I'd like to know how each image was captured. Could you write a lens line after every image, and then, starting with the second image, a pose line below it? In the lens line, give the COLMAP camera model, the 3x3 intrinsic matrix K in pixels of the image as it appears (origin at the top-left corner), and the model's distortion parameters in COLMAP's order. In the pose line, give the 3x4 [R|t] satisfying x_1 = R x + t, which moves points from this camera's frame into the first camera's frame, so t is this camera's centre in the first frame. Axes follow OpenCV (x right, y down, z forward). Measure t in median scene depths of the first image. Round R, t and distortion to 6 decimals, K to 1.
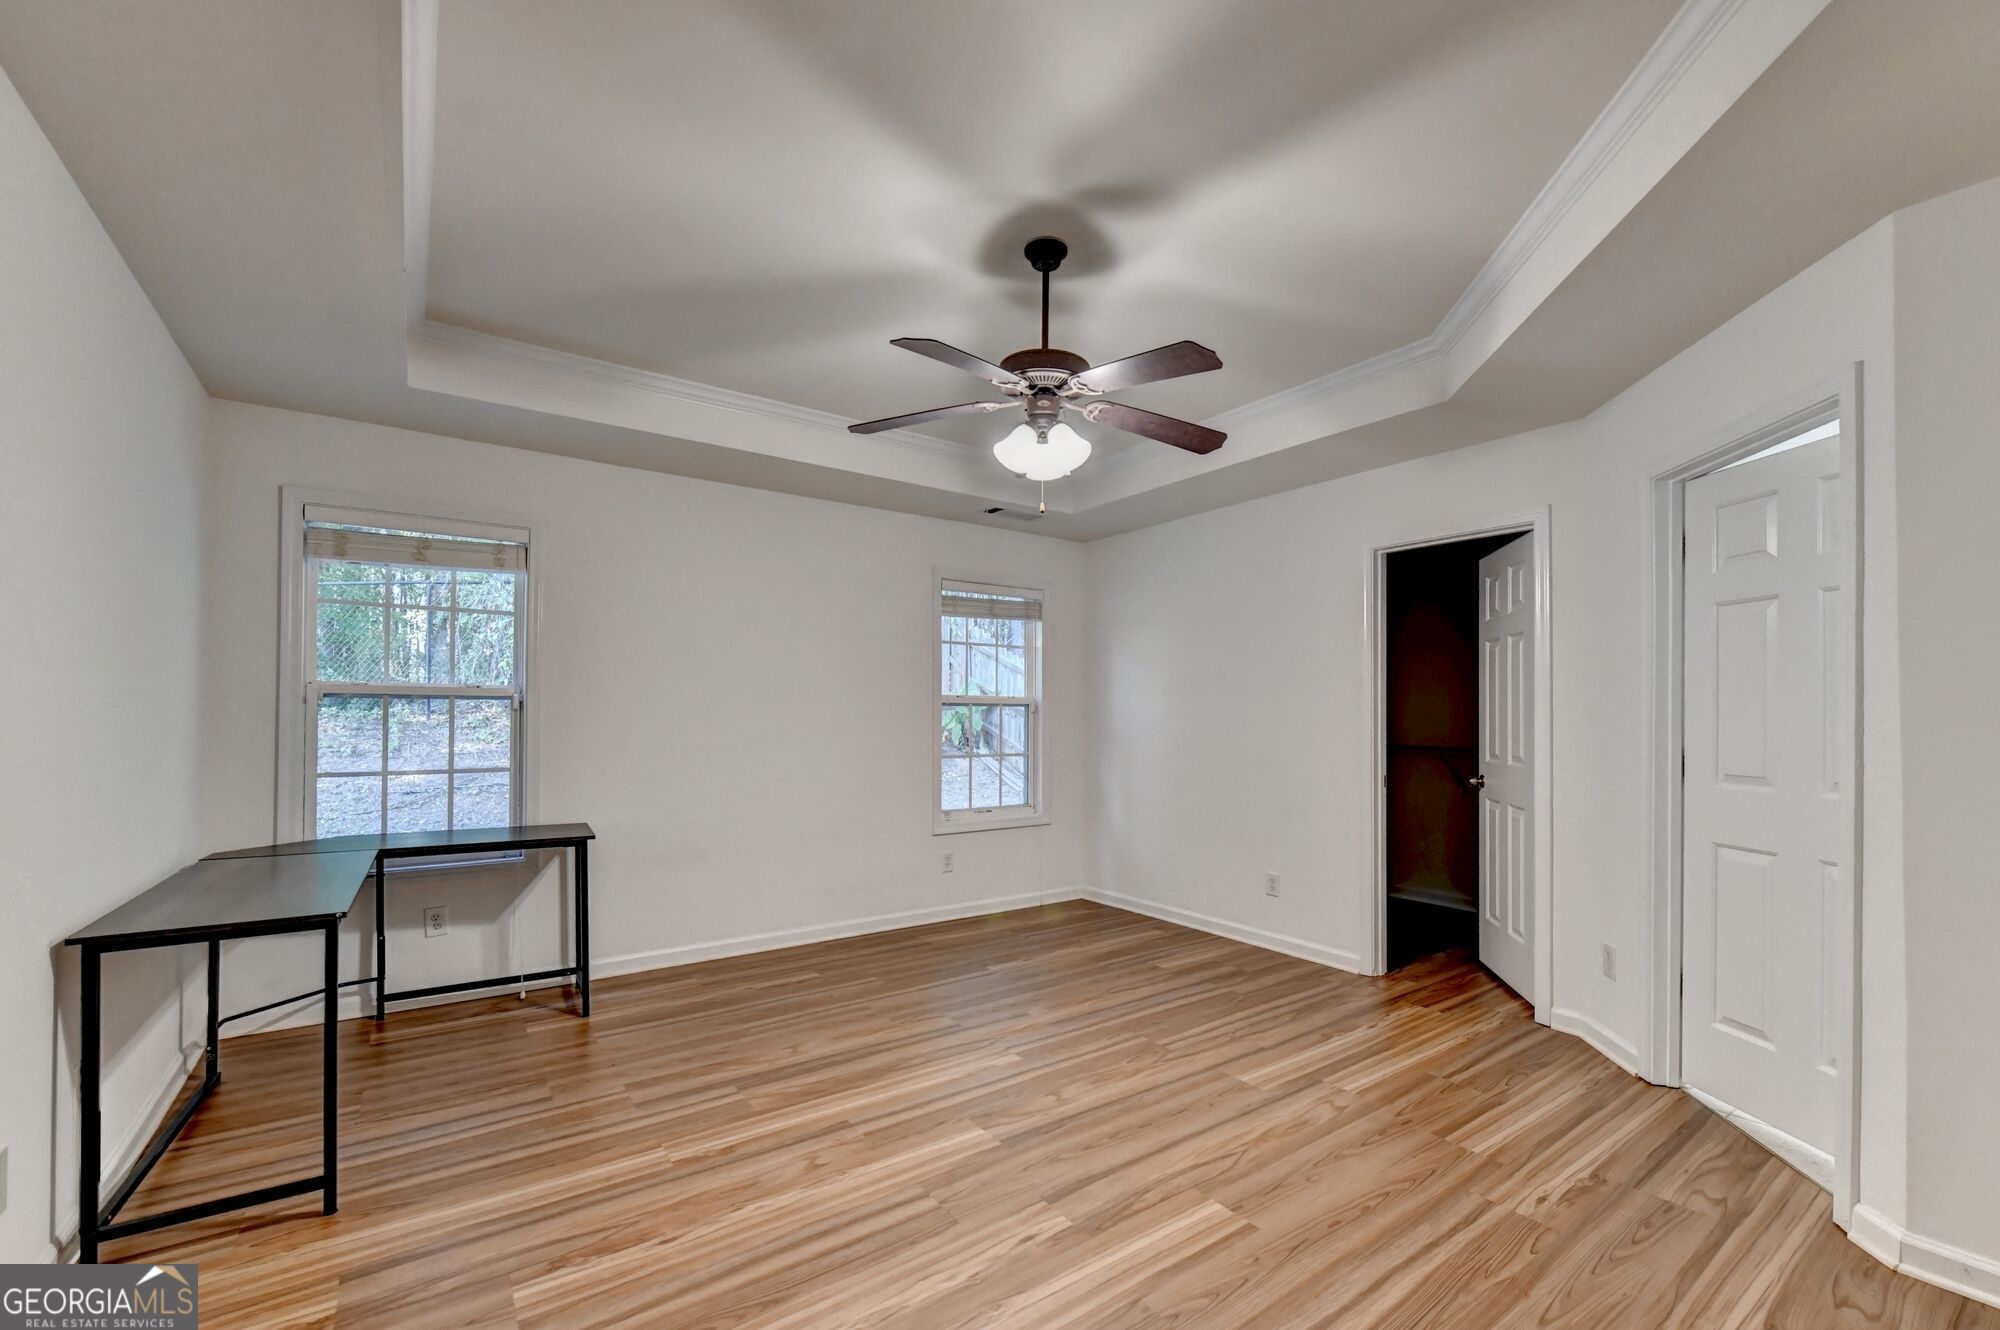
lens RADIAL K [[808.4, 0, 1024.9], [0, 808.4, 716.0], [0, 0, 1]] dist [-0.005252, -0.001313]
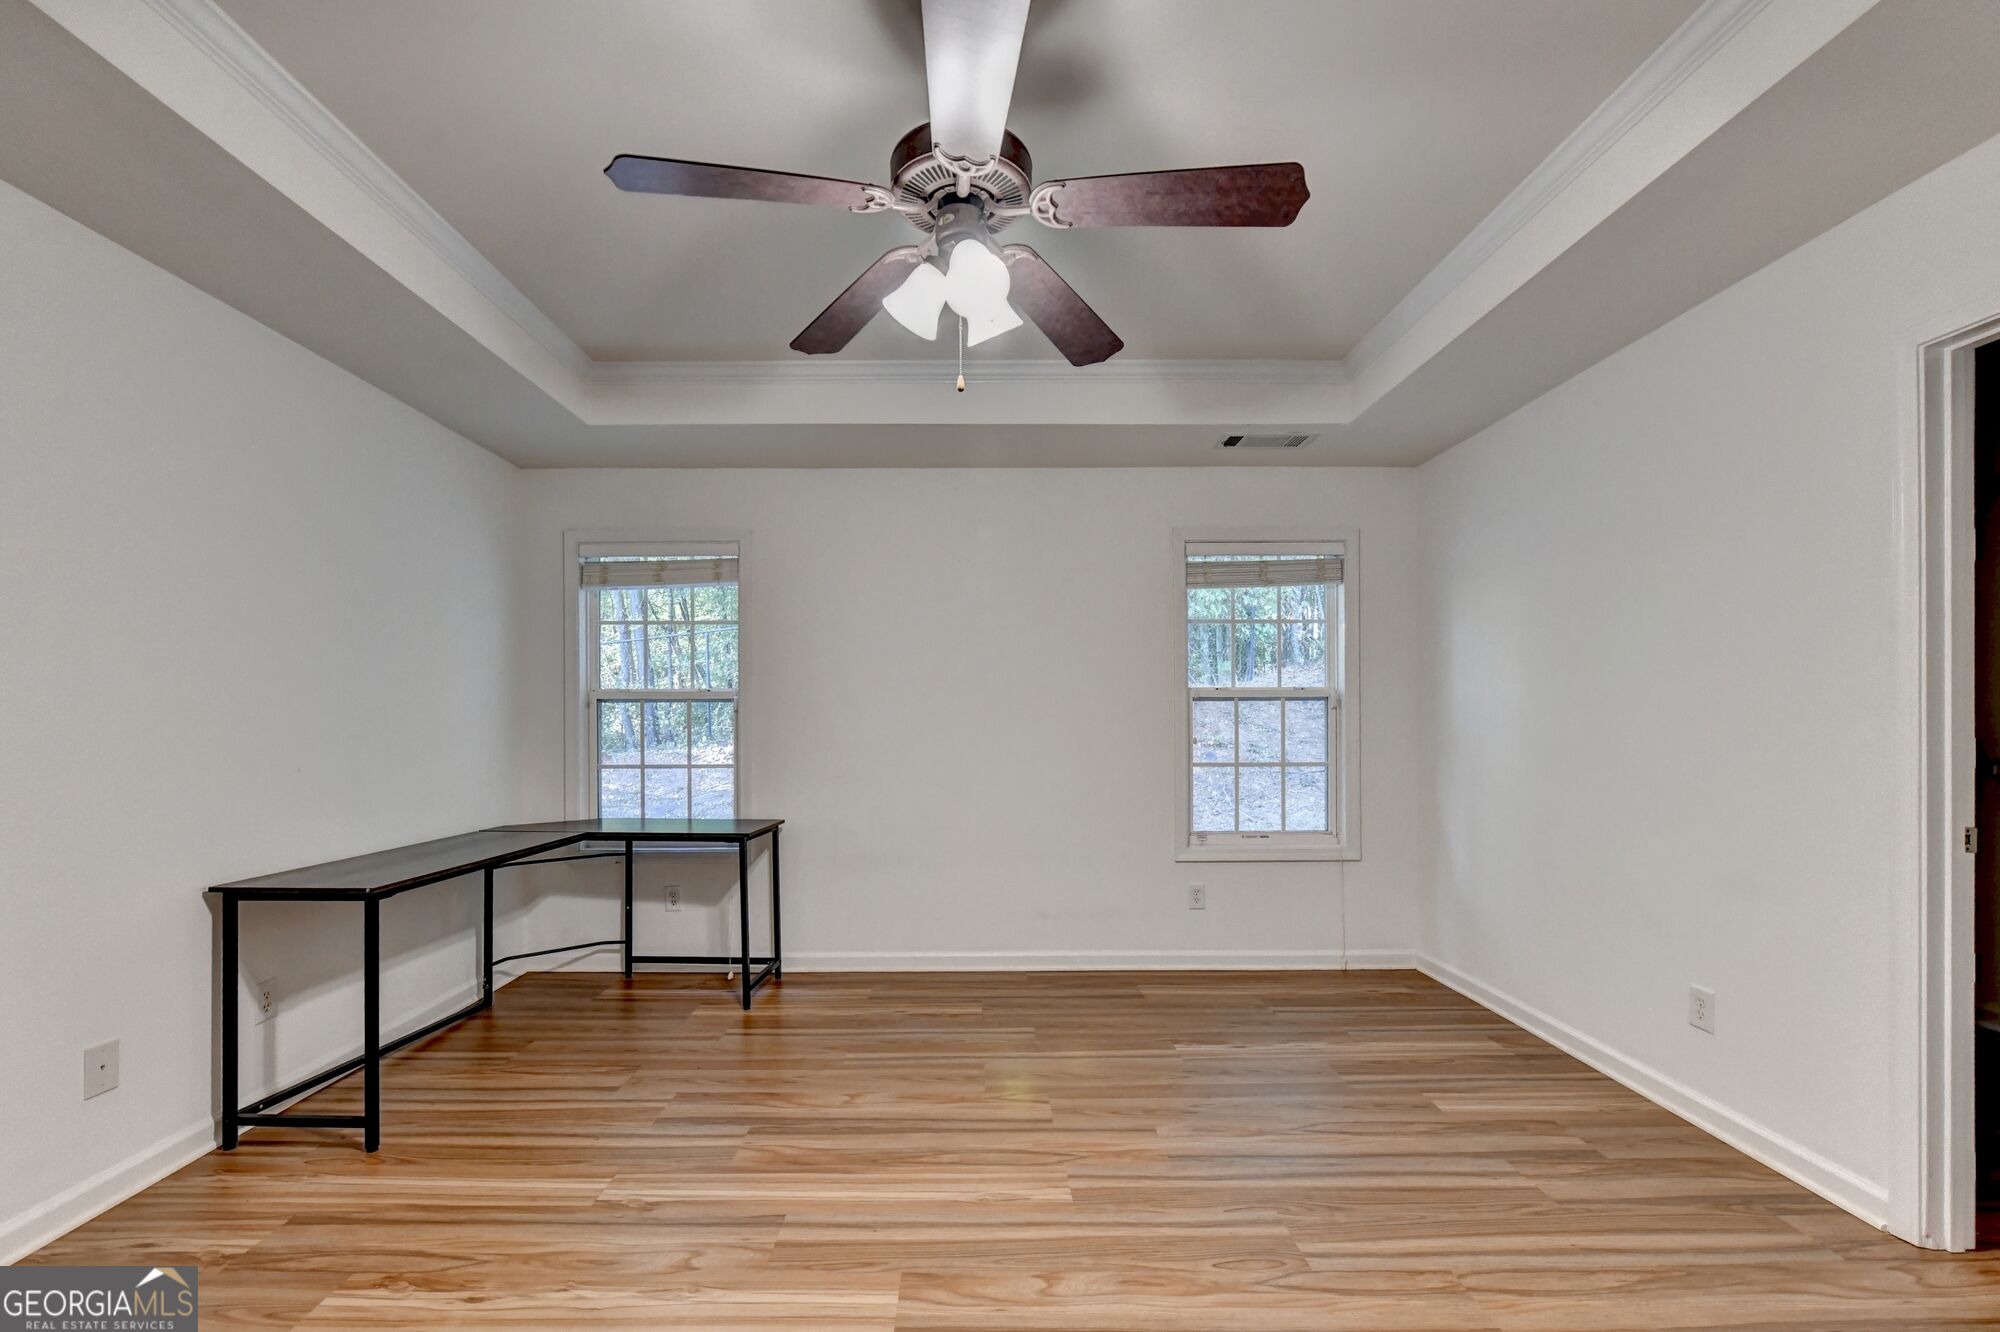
lens RADIAL K [[806.4, 0, 996.2], [0, 806.4, 727.1], [0, 0, 1]] dist [-0.008377, 0.000557]
pose [[0.811234, -0.002197, -0.584717, 0.293335], [0.007143, 0.999956, 0.006152, 0.009592], [0.584677, -0.009168, 0.811214, 0.337961]]
